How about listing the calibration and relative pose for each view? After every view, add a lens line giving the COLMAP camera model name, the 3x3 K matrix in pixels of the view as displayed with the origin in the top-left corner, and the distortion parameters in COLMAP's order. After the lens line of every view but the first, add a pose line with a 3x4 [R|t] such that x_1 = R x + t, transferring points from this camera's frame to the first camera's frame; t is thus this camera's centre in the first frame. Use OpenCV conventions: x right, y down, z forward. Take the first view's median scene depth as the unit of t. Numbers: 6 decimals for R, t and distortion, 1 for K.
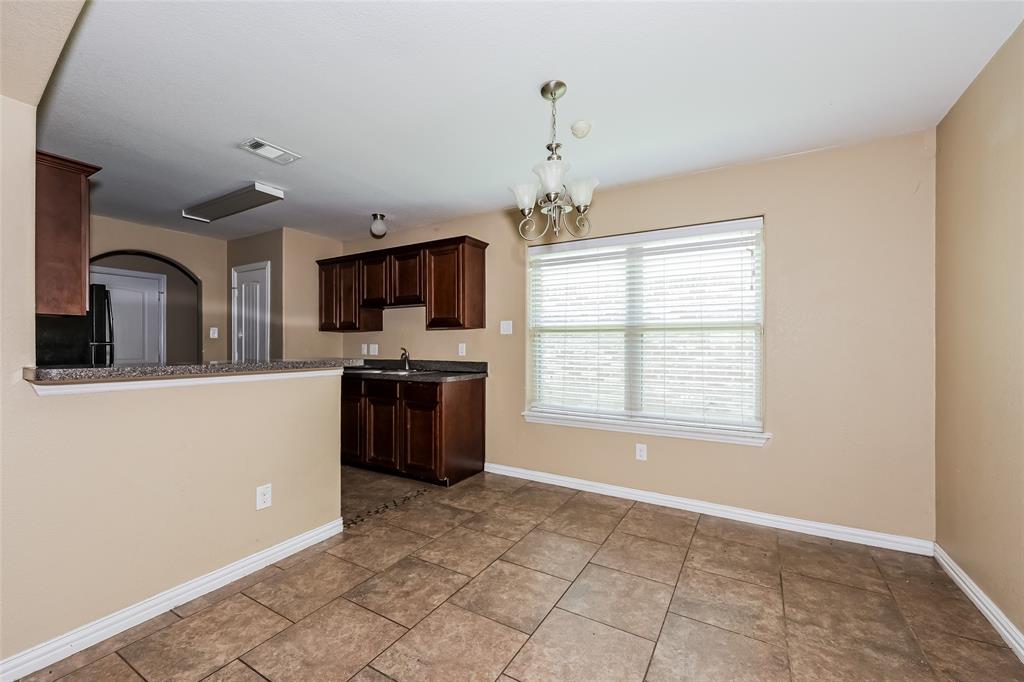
lens RADIAL K [[417.9, 0, 515.5], [0, 417.9, 345.5], [0, 0, 1]] dist [0.001823, 0.000320]
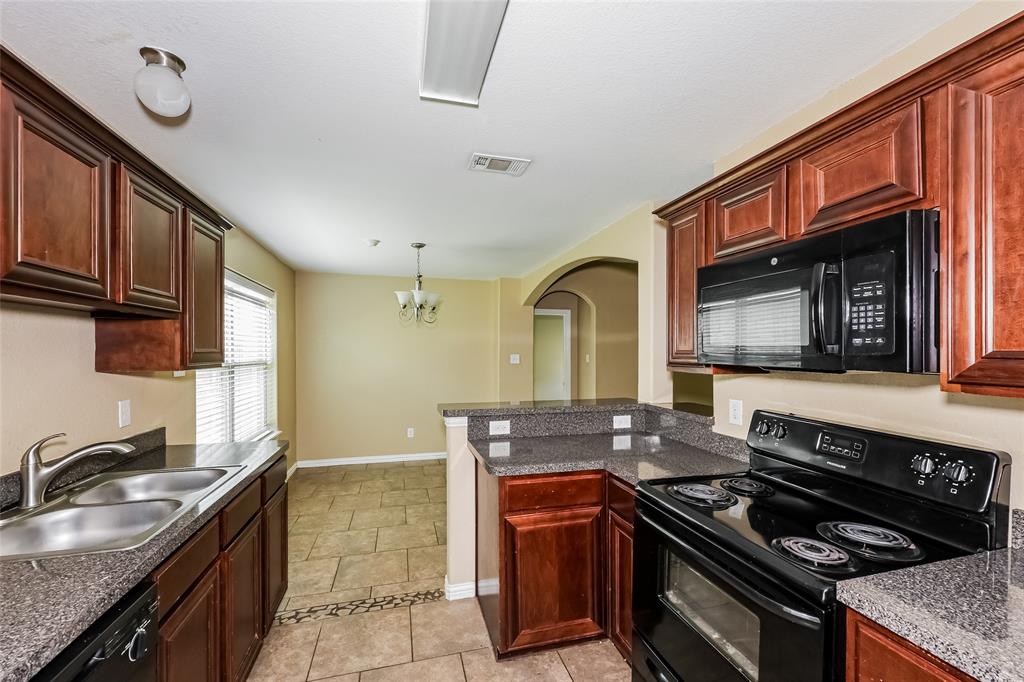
lens RADIAL K [[417.9, 0, 515.5], [0, 417.9, 345.5], [0, 0, 1]] dist [0.001823, 0.000320]
pose [[-0.719812, 0.010296, 0.694093, -1.387585], [0.005006, 0.999941, -0.009641, -0.114847], [-0.694151, -0.003465, -0.719821, 1.830615]]
